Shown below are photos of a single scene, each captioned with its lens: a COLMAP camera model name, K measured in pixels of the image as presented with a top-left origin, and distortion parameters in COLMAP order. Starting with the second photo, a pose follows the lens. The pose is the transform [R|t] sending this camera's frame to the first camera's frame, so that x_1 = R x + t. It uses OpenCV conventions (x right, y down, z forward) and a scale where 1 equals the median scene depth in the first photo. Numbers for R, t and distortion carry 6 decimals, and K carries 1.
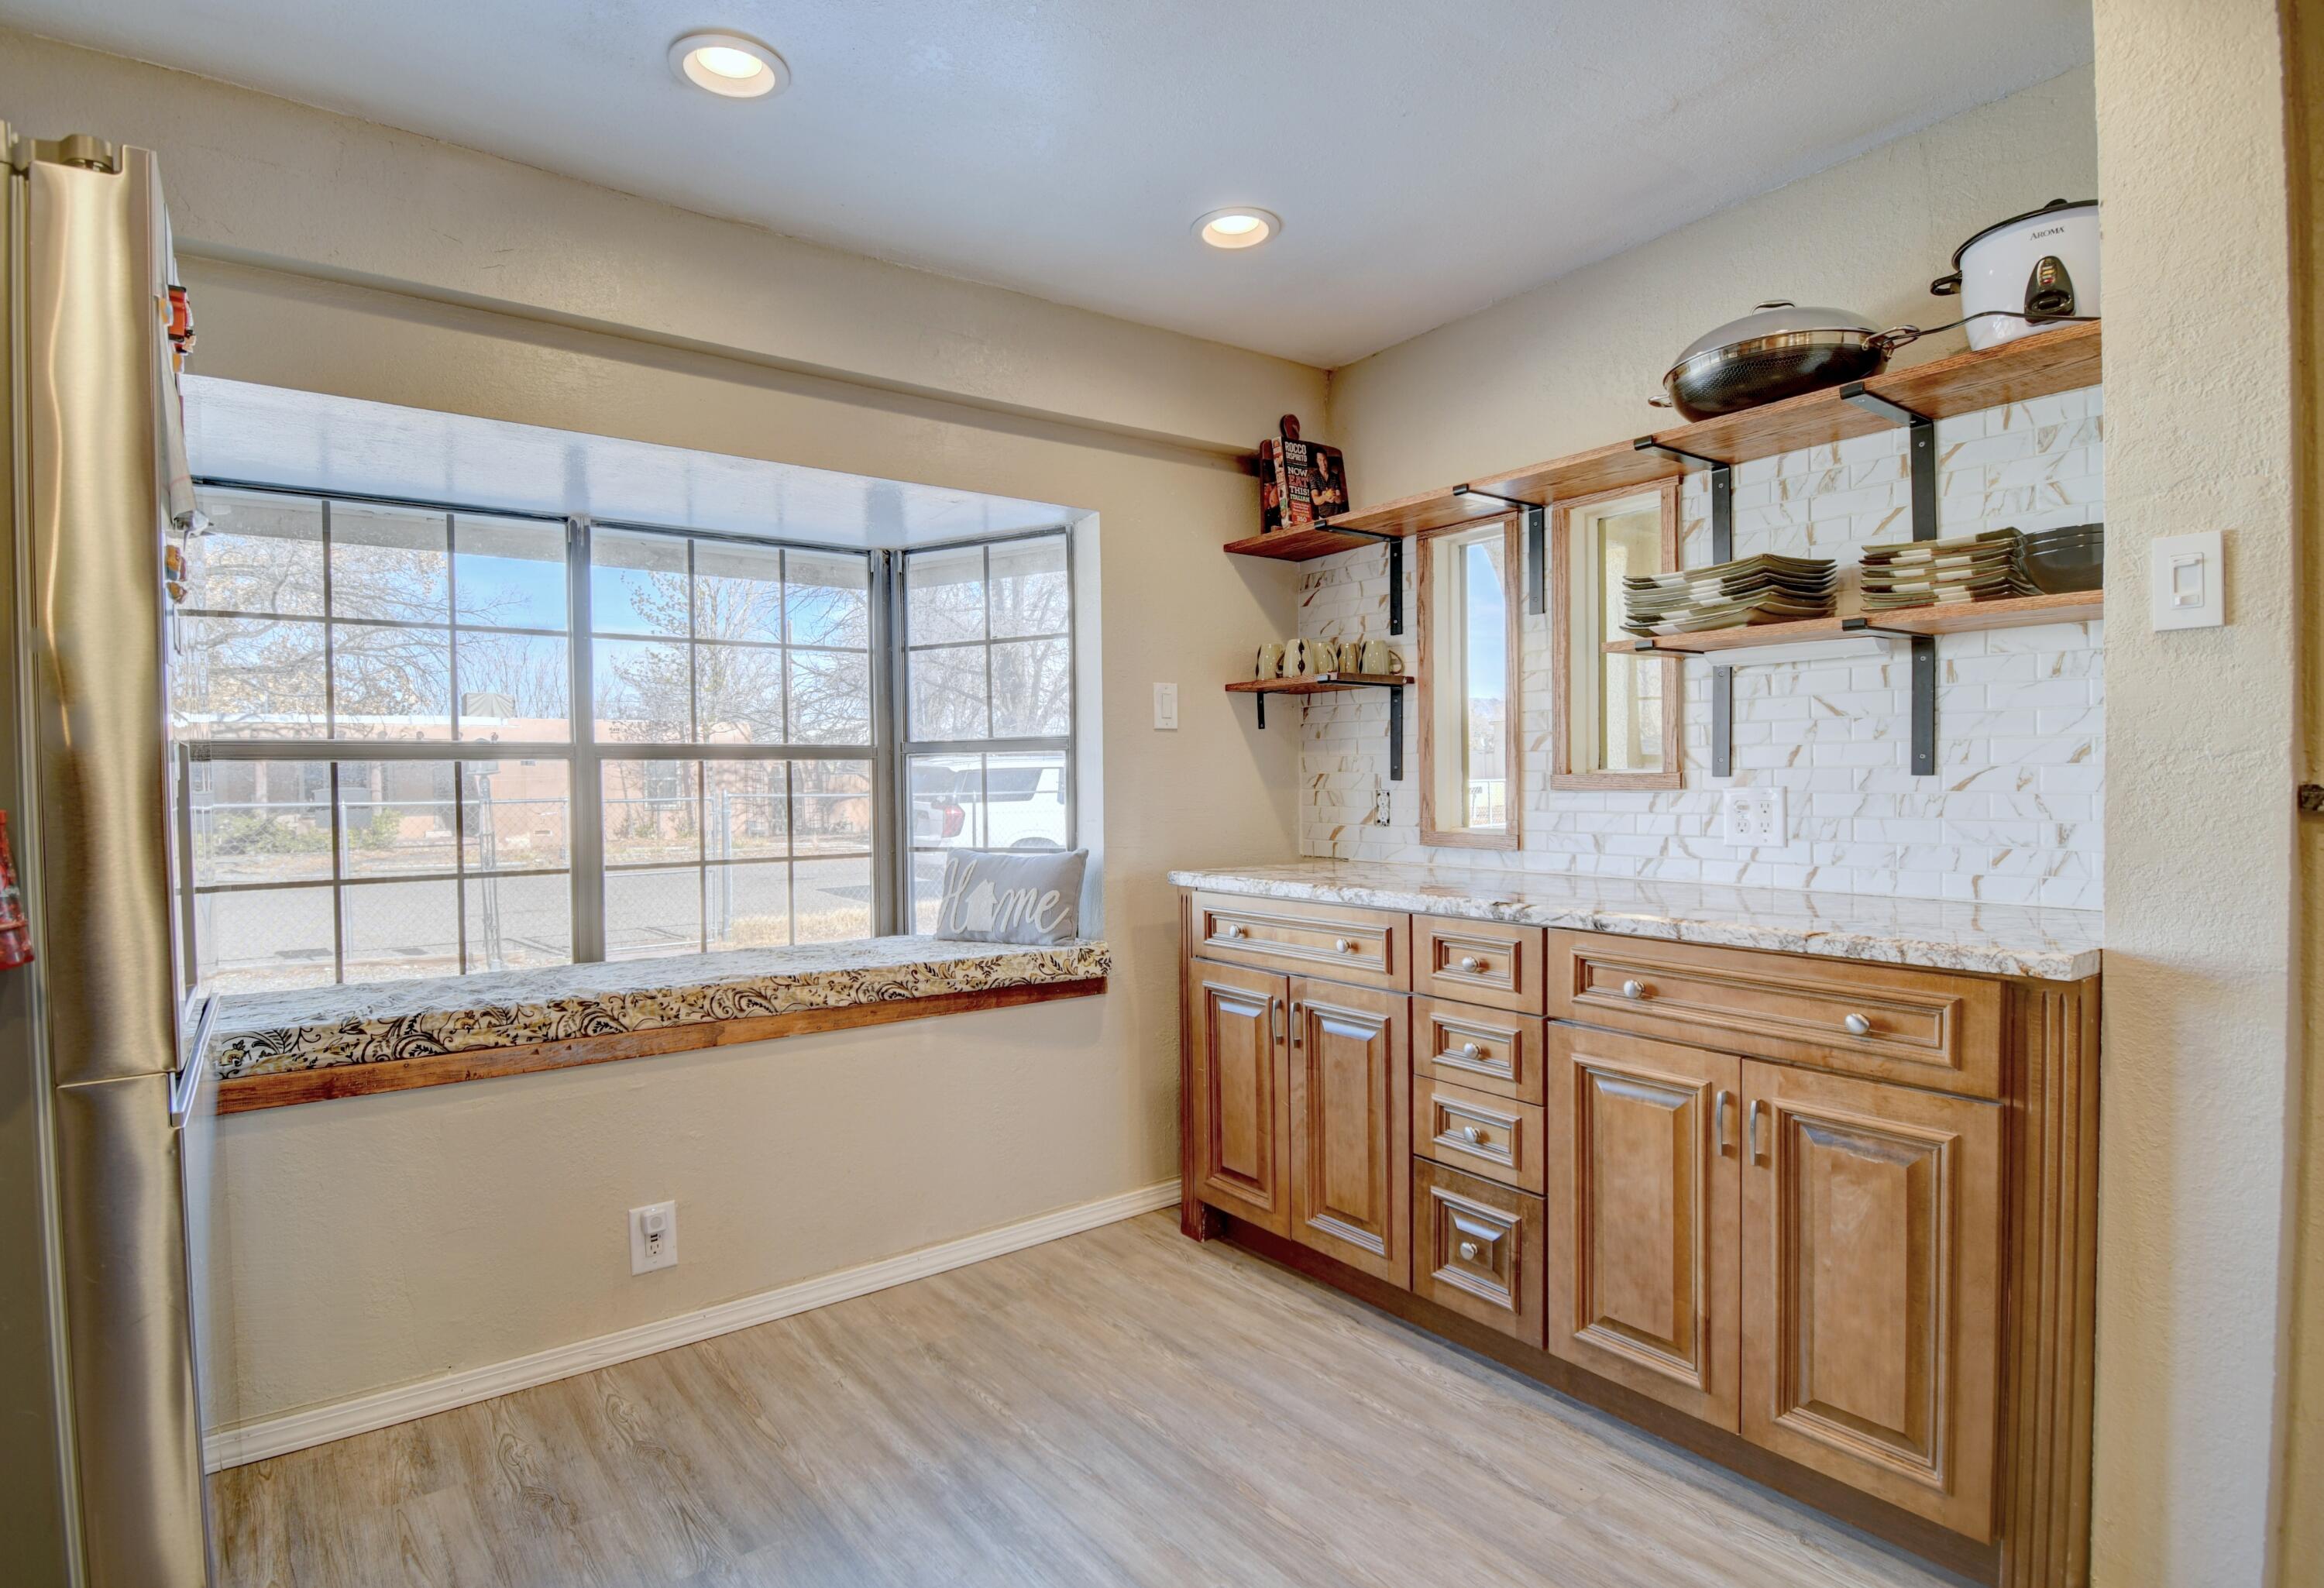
lens RADIAL K [[1177.6, 0, 1160.2], [0, 1177.6, 799.8], [0, 0, 1]] dist [-0.006373, -0.000996]
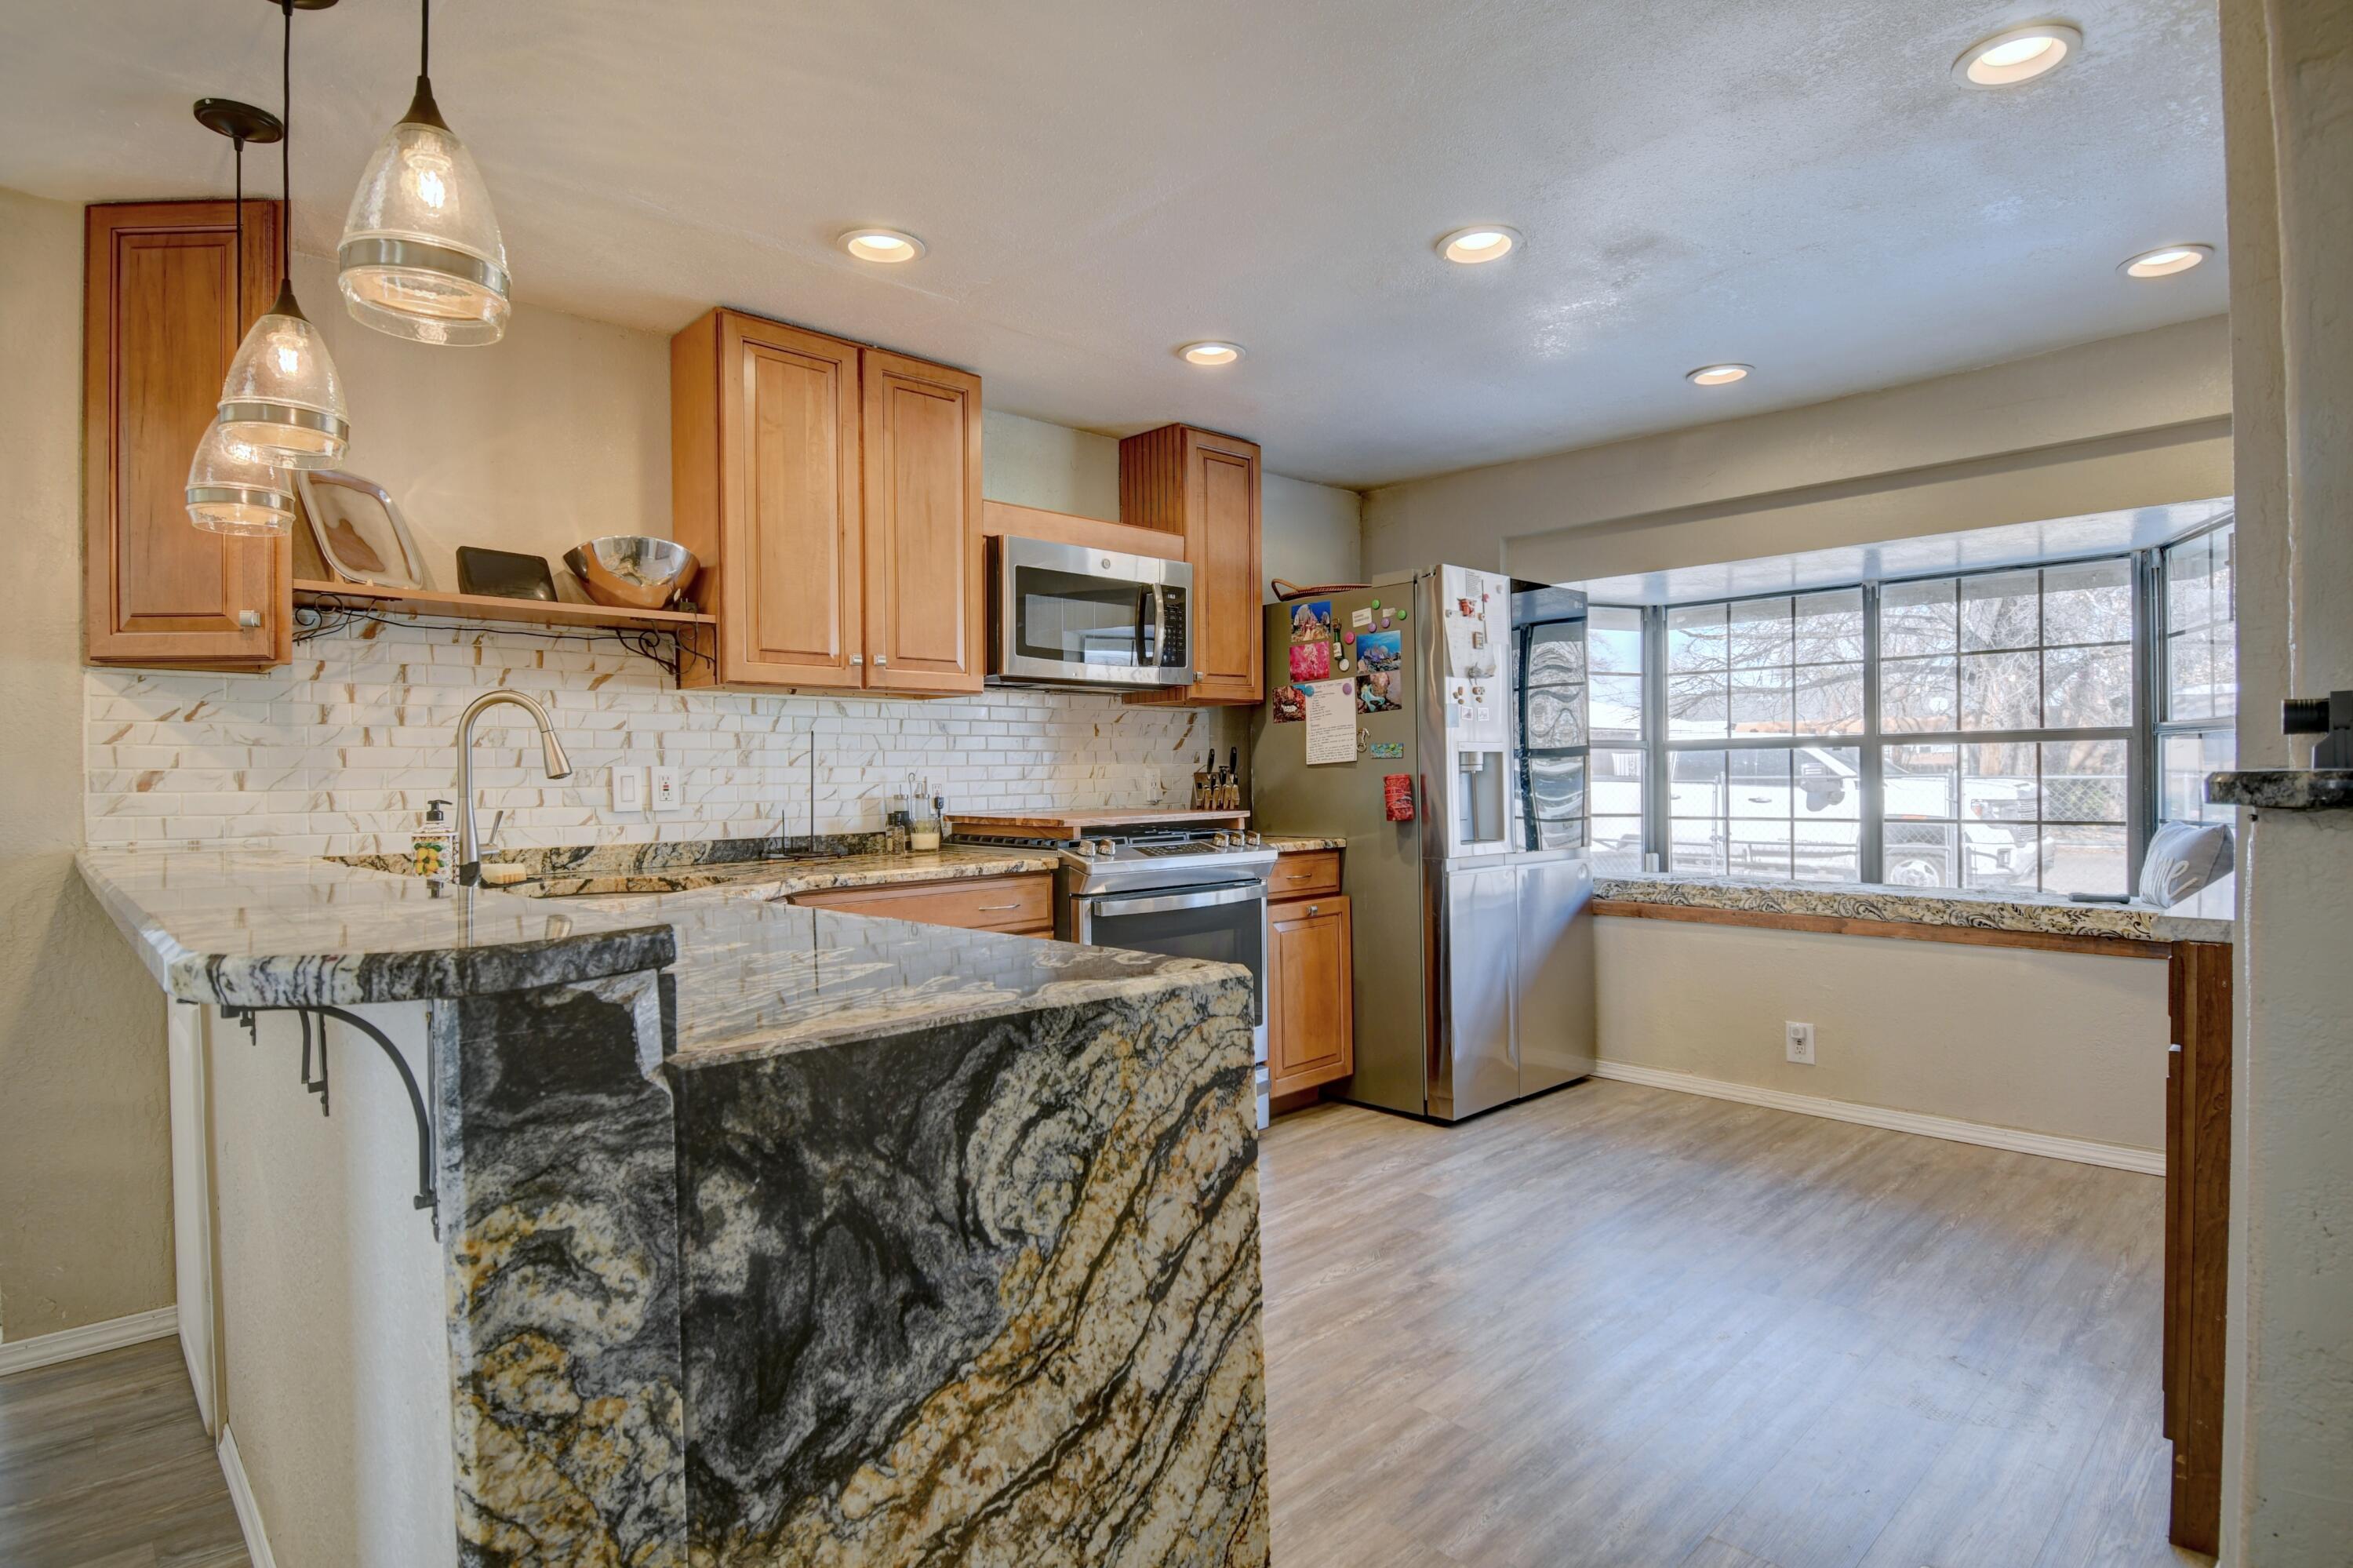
lens RADIAL K [[1235.0, 0, 1165.1], [0, 1235.0, 779.3], [0, 0, 1]] dist [-0.002172, -0.000104]
pose [[0.125795, 0.015847, -0.991930, 1.212660], [-0.004021, 0.999872, 0.015464, -0.014800], [0.992048, 0.002043, 0.125842, -0.088504]]
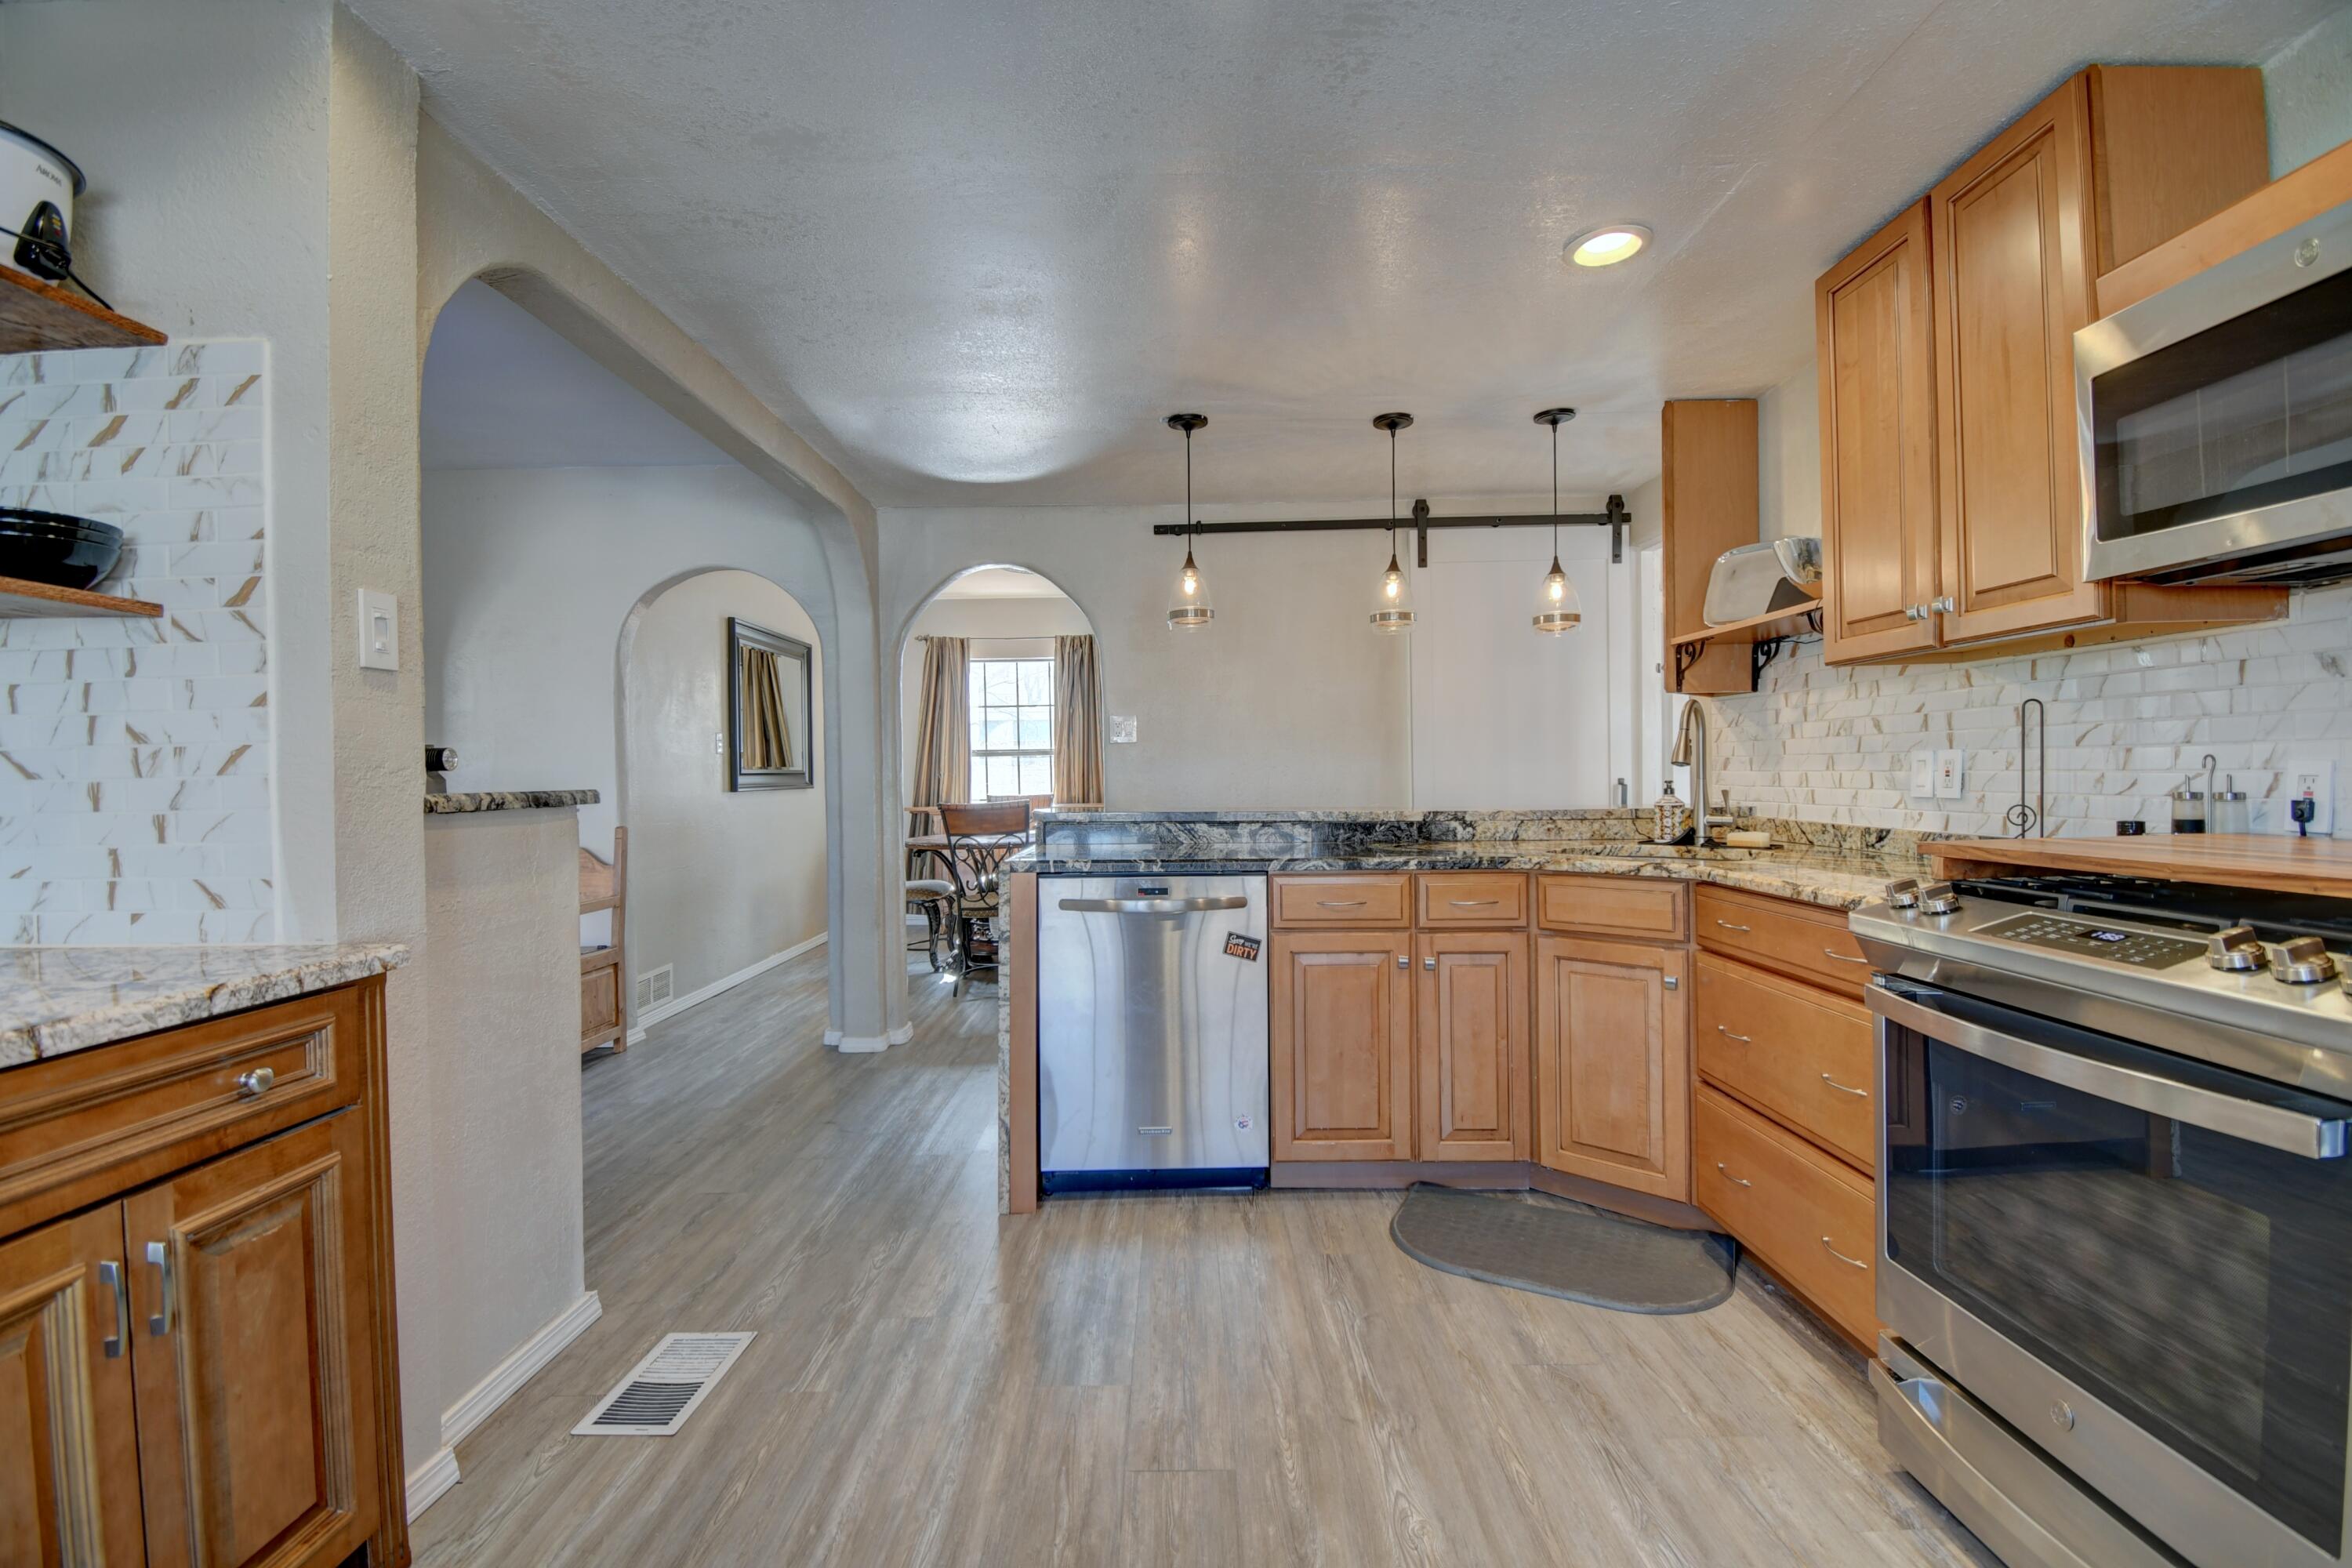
lens RADIAL K [[1067.9, 0, 1181.7], [0, 1067.9, 774.2], [0, 0, 1]] dist [0.000994, 0.000014]
pose [[-0.807702, 0.022892, 0.589147, -0.305291], [0.031922, 0.999478, 0.004929, -0.010757], [-0.588727, 0.022788, -0.808011, 0.908198]]
